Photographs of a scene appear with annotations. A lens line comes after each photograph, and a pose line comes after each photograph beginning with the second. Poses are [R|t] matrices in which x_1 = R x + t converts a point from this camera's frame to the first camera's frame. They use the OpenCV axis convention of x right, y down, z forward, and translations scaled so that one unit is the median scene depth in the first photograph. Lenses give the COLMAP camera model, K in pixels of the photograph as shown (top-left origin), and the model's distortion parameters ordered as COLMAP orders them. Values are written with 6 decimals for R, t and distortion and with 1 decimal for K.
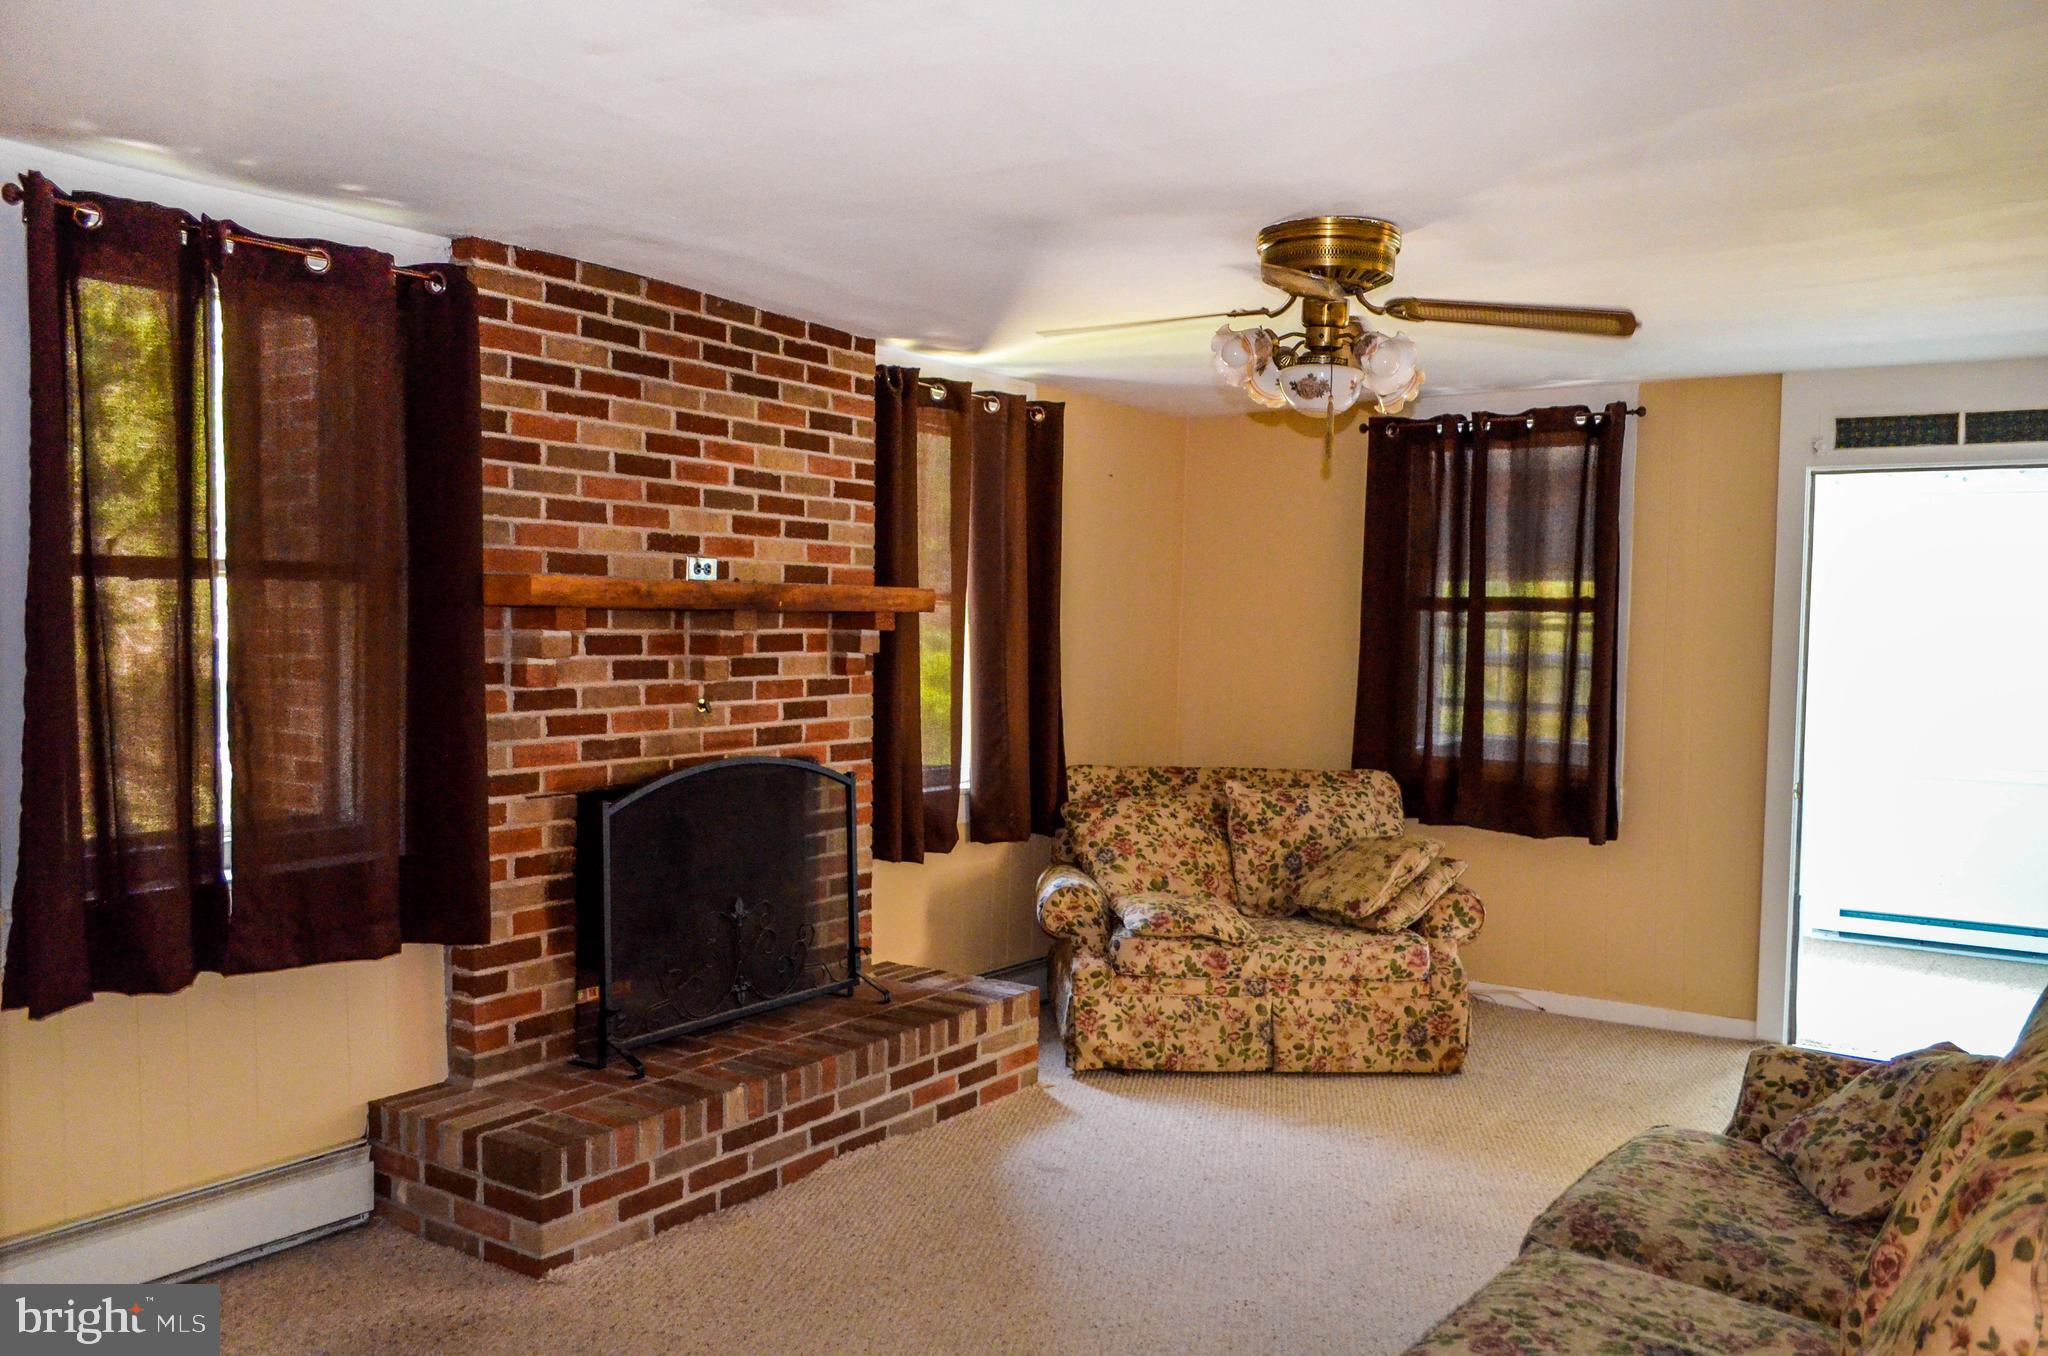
lens RADIAL K [[1614.8, 0, 1032.7], [0, 1614.8, 694.8], [0, 0, 1]] dist [-0.041358, 0.001031]
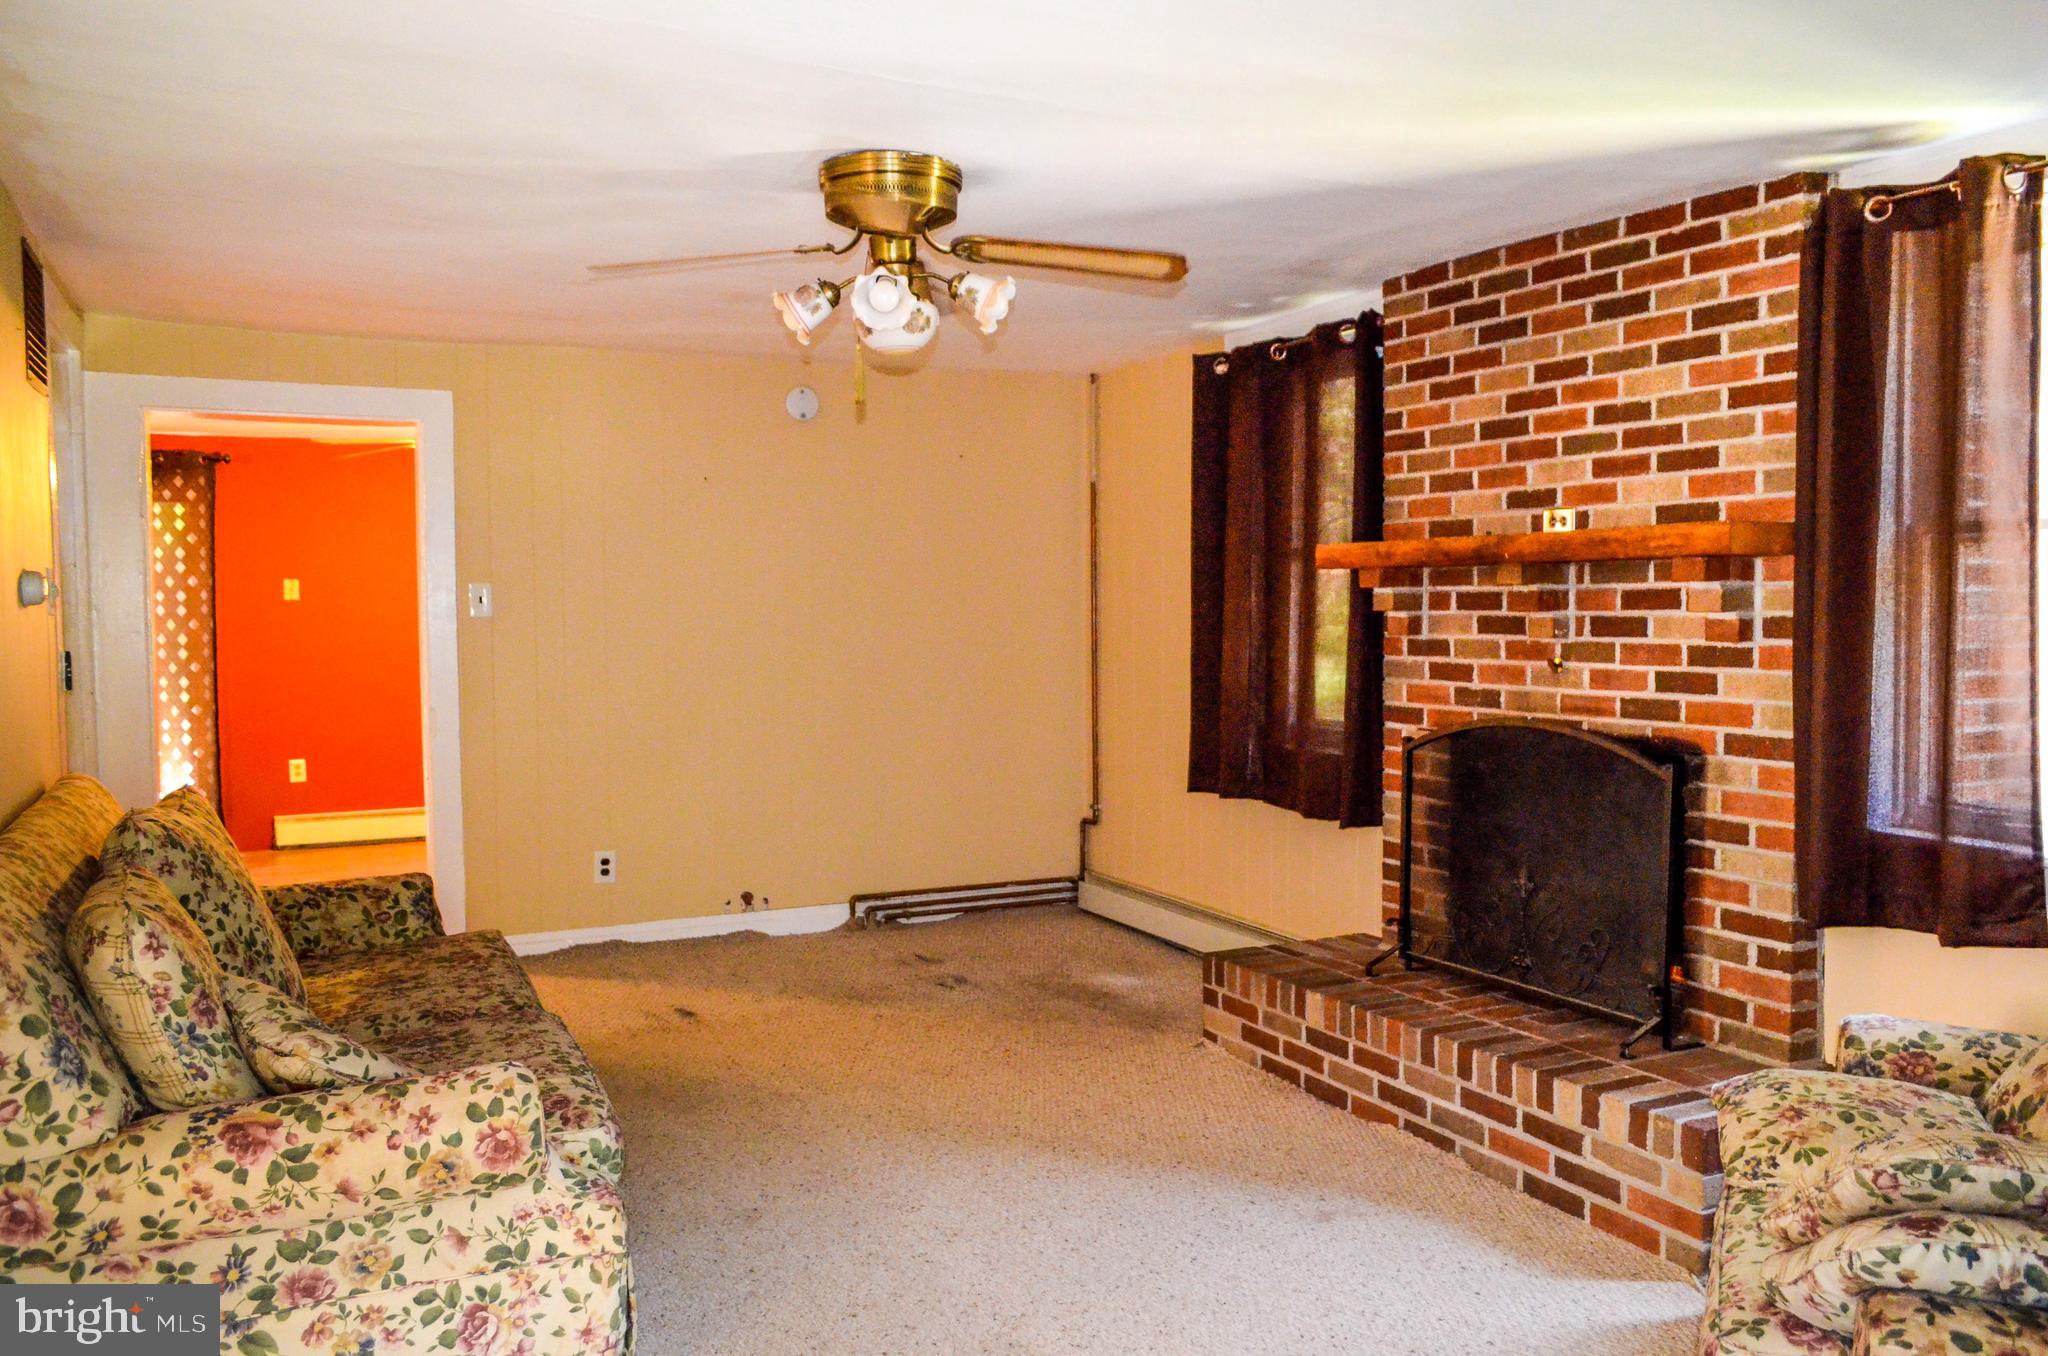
lens RADIAL K [[1614.8, 0, 1032.2], [0, 1614.8, 670.2], [0, 0, 1]] dist [-0.041358, 0.001031]
pose [[-0.509503, 0.030790, -0.859918, 0.770782], [-0.035208, 0.997777, 0.056587, -0.033175], [0.859748, 0.059107, -0.507286, 1.215401]]
